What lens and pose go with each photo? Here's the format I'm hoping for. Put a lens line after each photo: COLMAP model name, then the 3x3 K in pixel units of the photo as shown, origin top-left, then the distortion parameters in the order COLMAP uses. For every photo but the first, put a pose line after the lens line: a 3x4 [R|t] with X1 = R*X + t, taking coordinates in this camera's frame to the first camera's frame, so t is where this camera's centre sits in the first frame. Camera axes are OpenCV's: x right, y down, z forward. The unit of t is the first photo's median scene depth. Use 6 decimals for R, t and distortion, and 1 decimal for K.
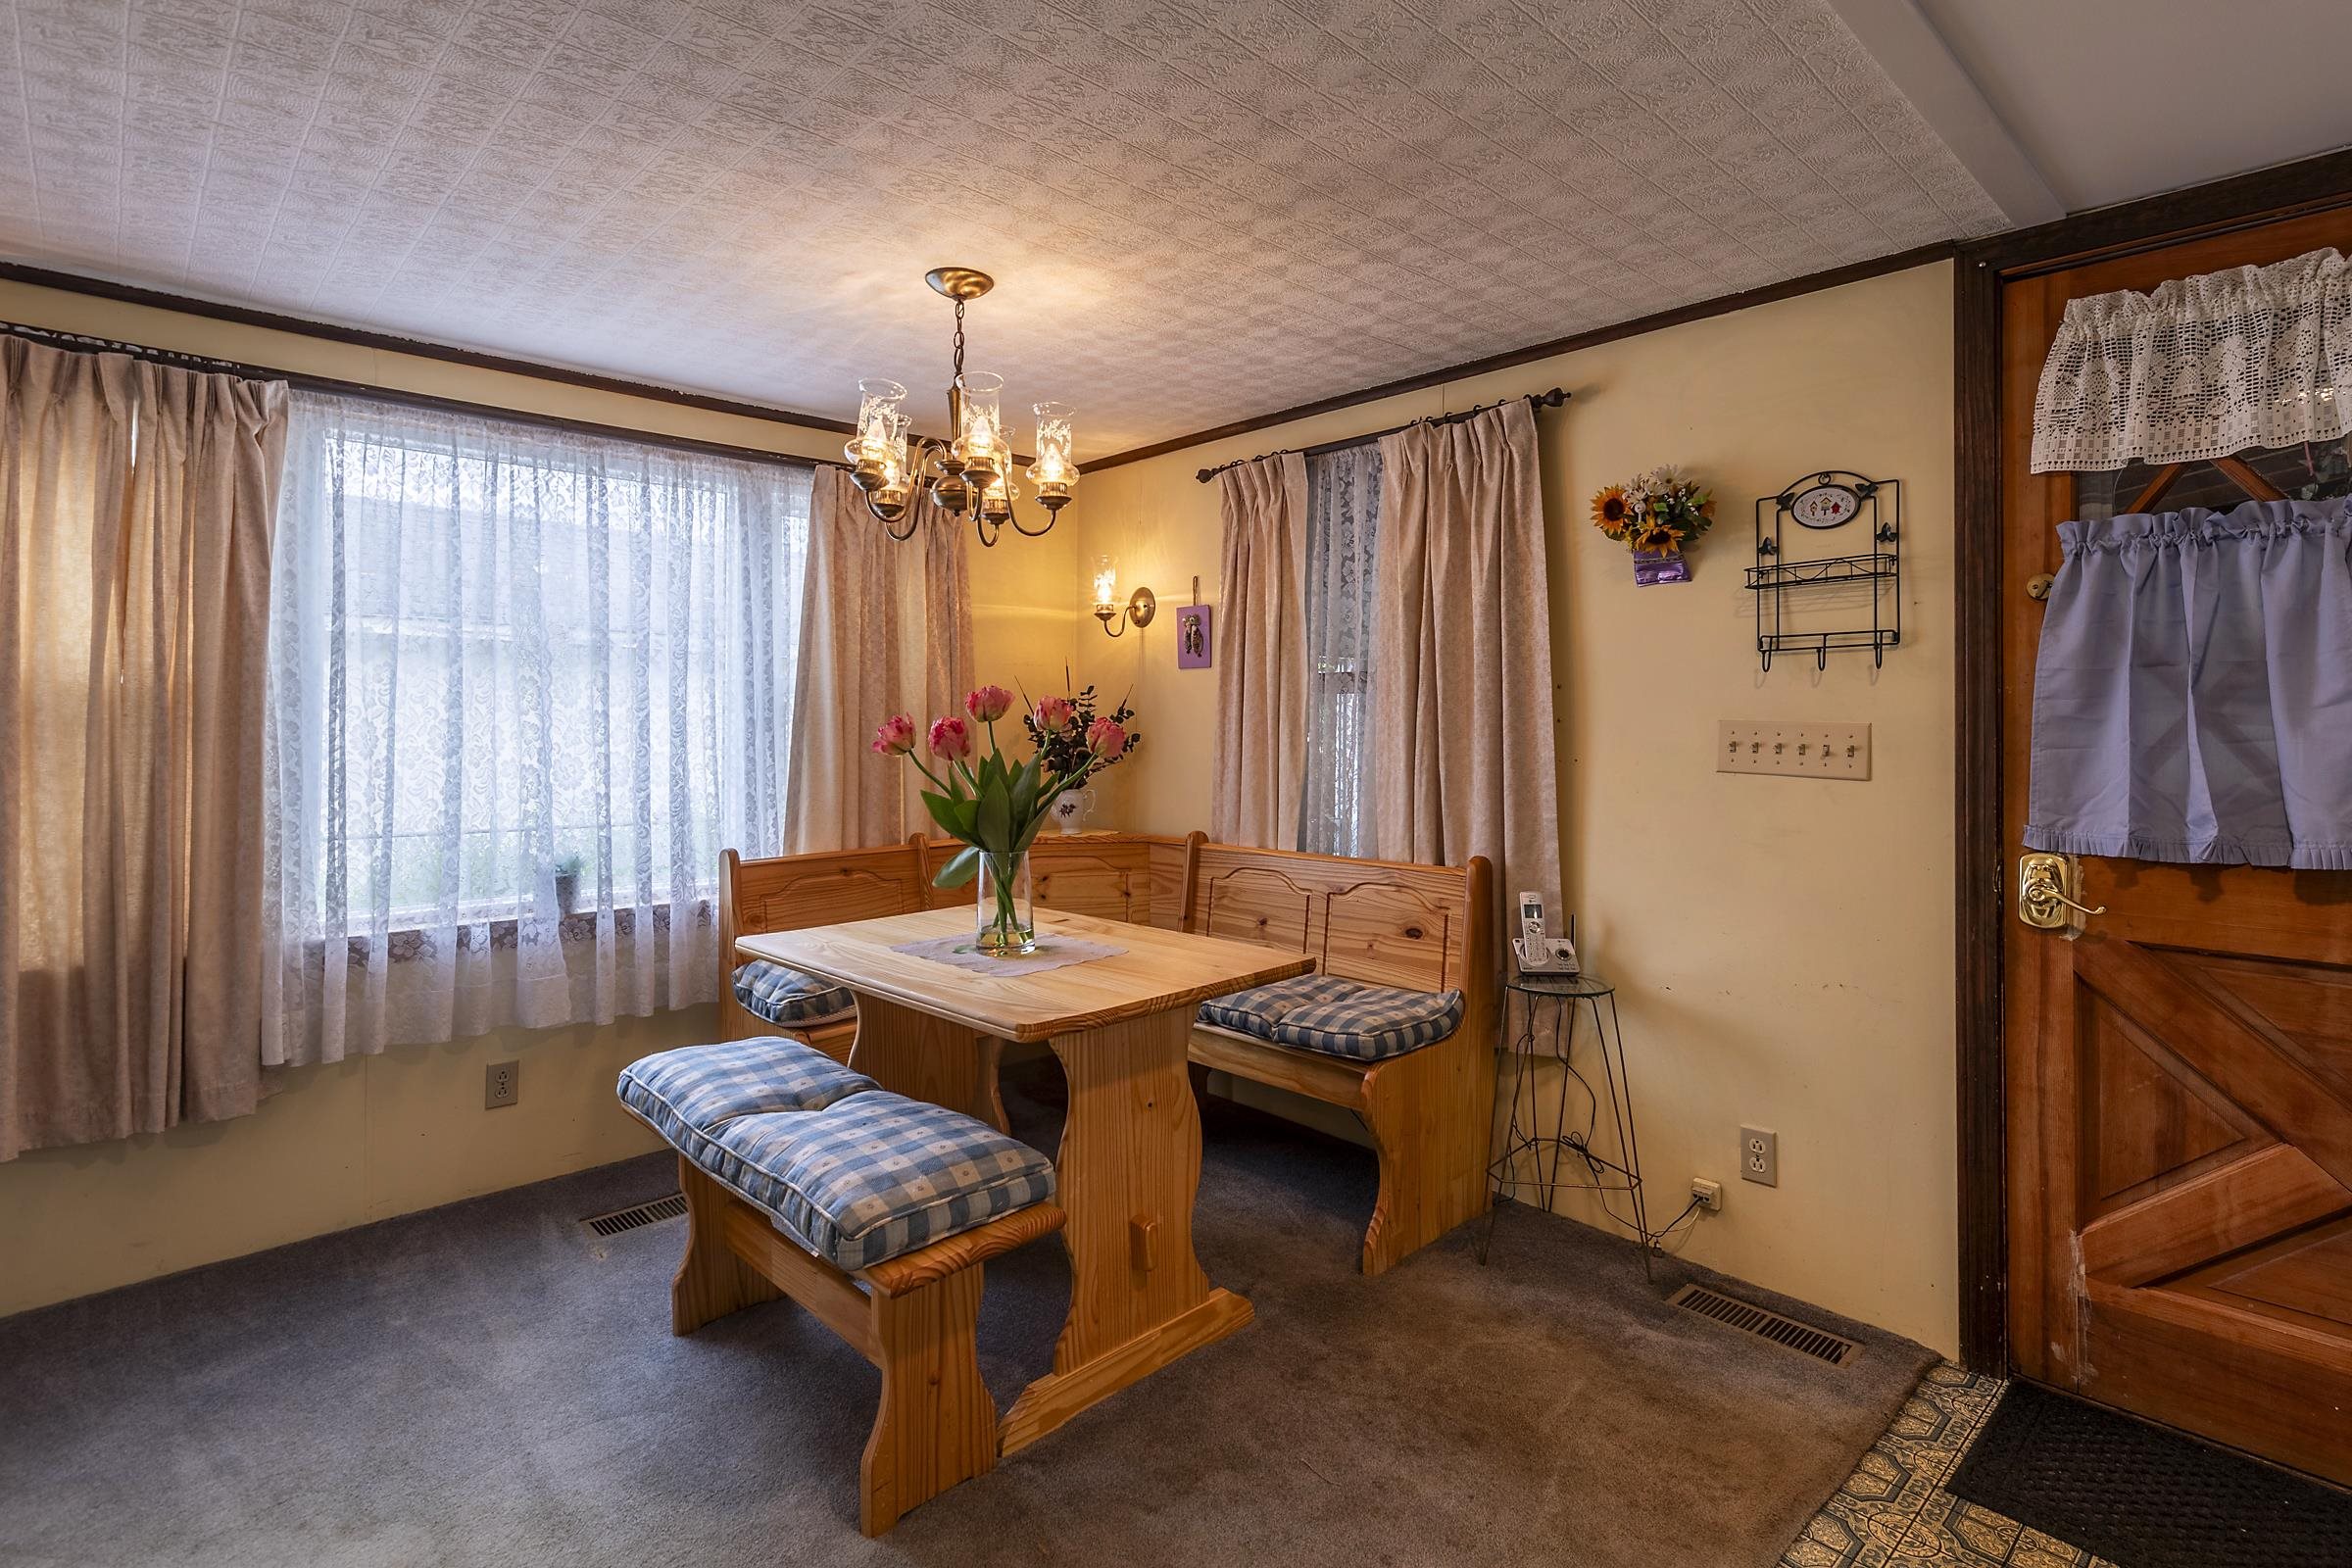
lens RADIAL K [[1120.2, 0, 1197.4], [0, 1120.2, 701.8], [0, 0, 1]] dist [-0.004654, 0.001377]
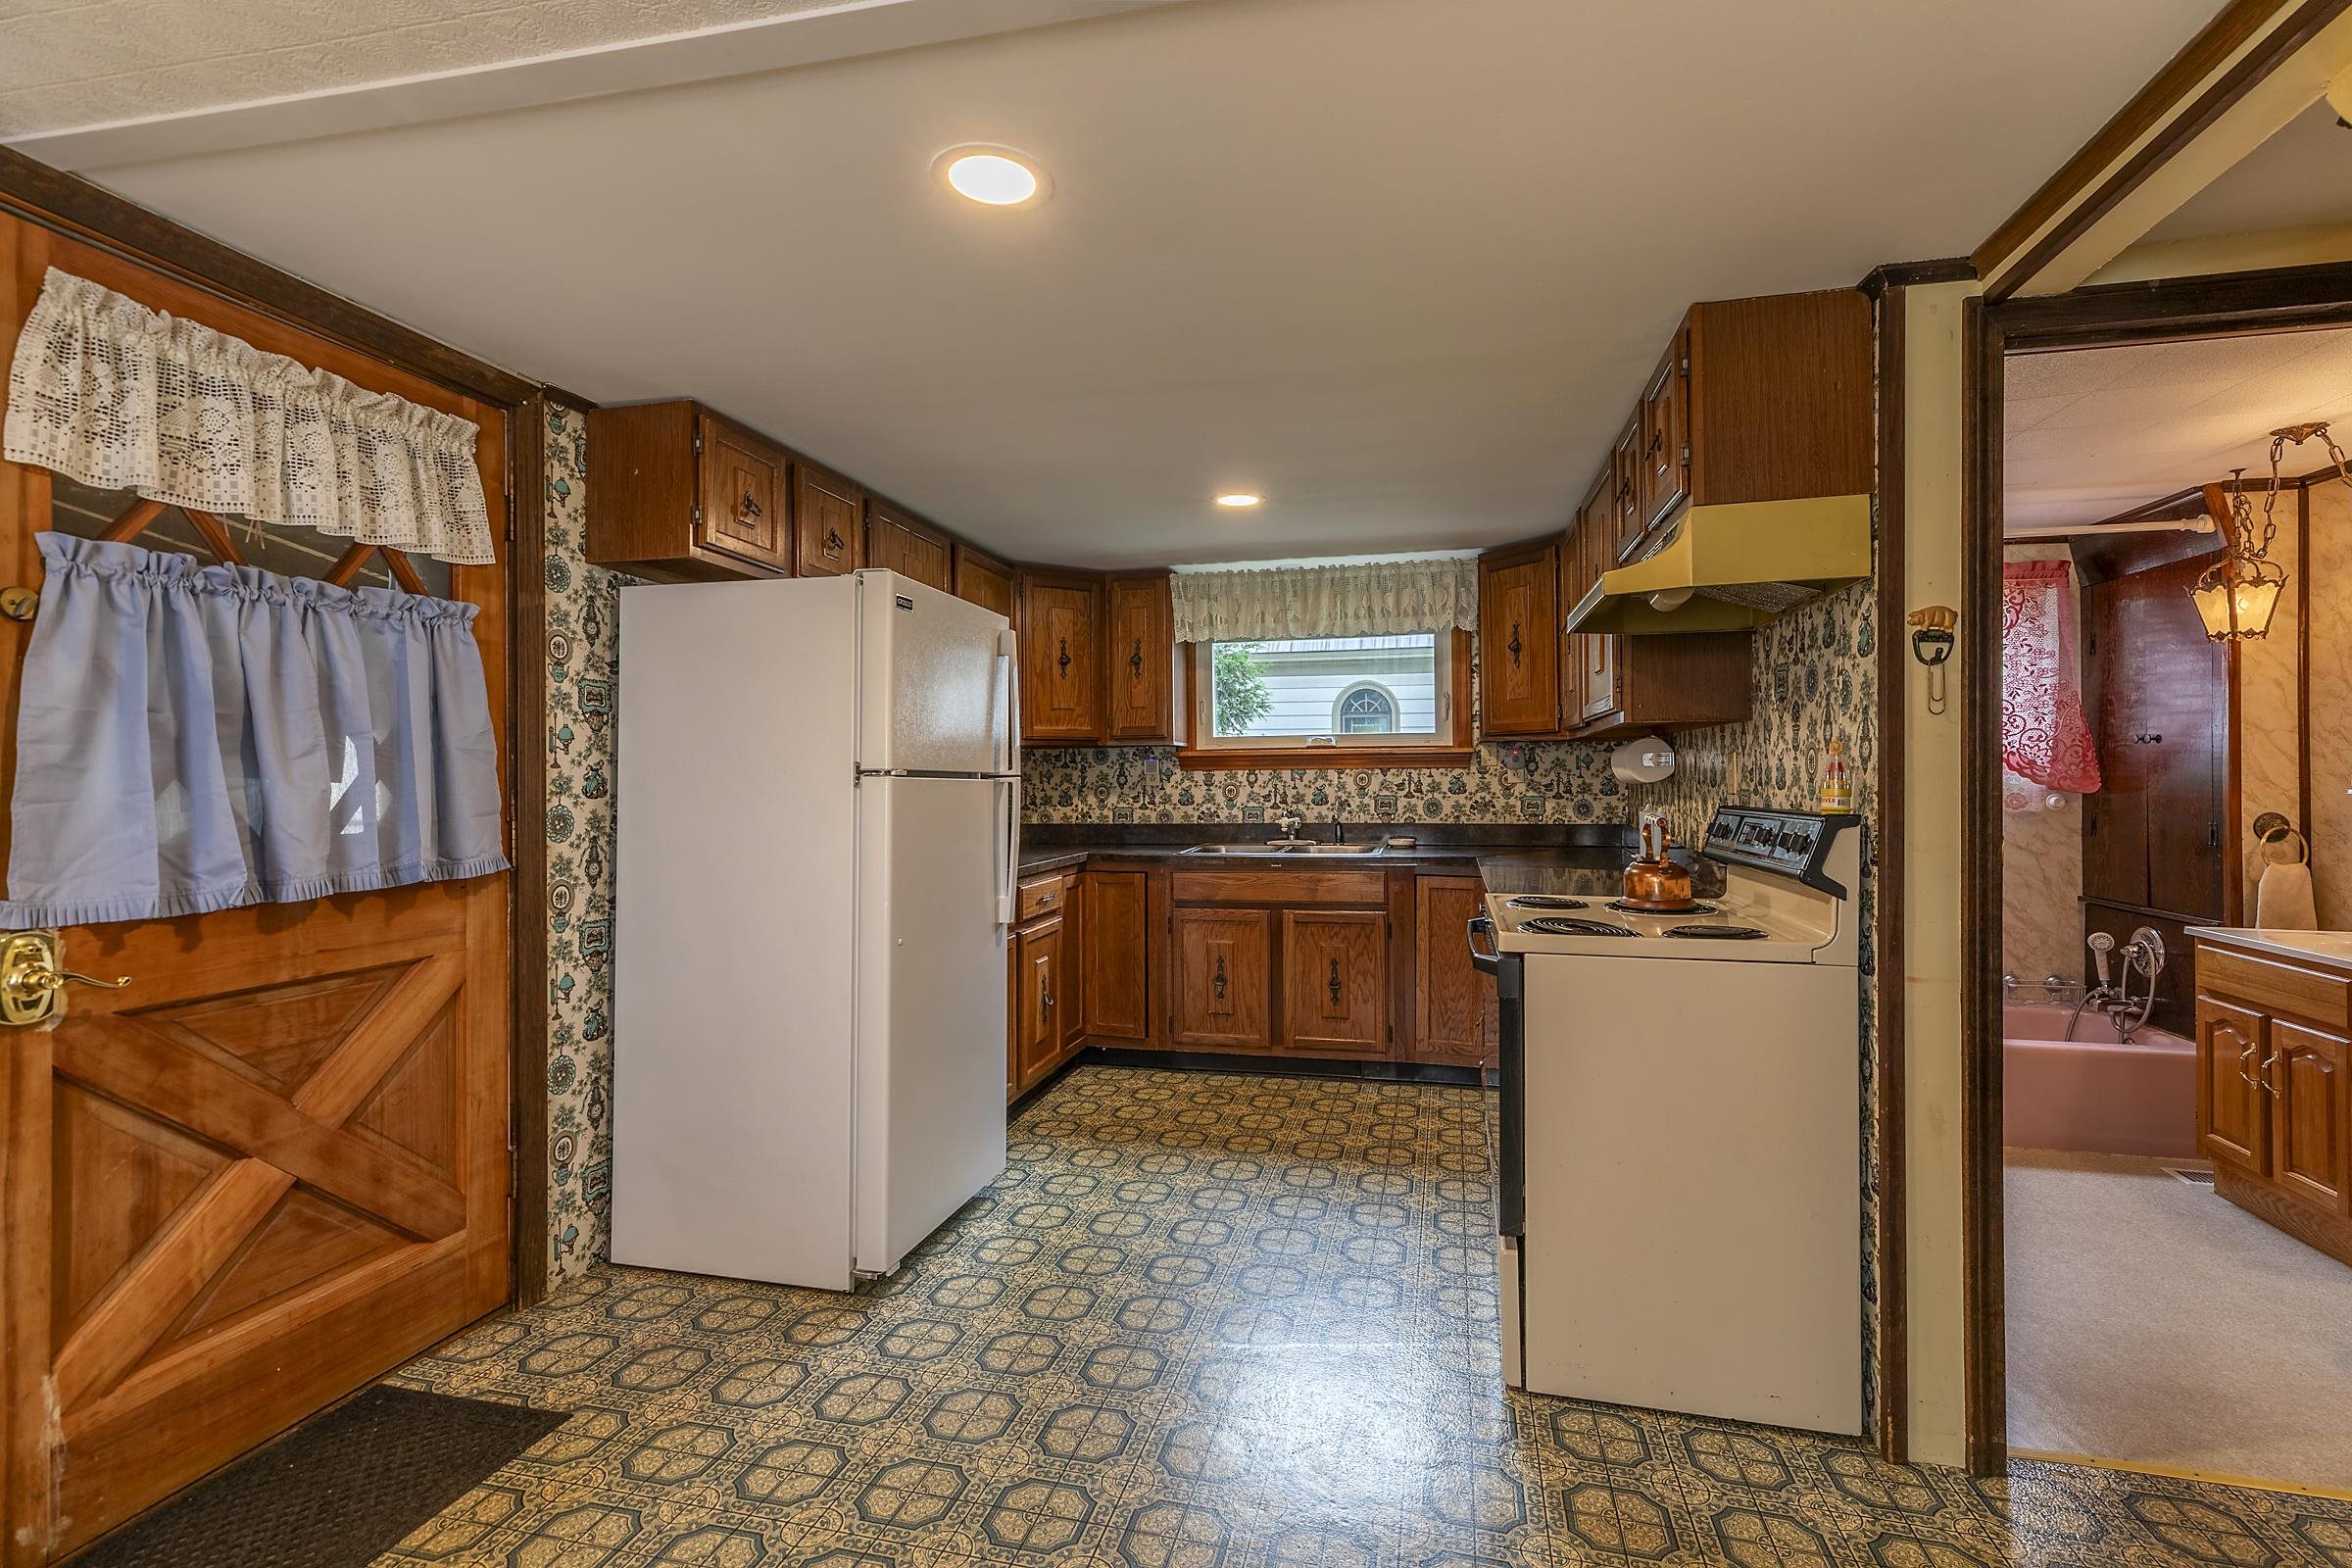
lens RADIAL K [[1064.0, 0, 1183.9], [0, 1064.0, 770.0], [0, 0, 1]] dist [0.004489, 0.000823]
pose [[-0.532341, 0.001338, 0.846529, -0.330022], [-0.021206, 0.999664, -0.014915, 0.010232], [-0.846265, -0.025891, -0.532133, 0.657904]]
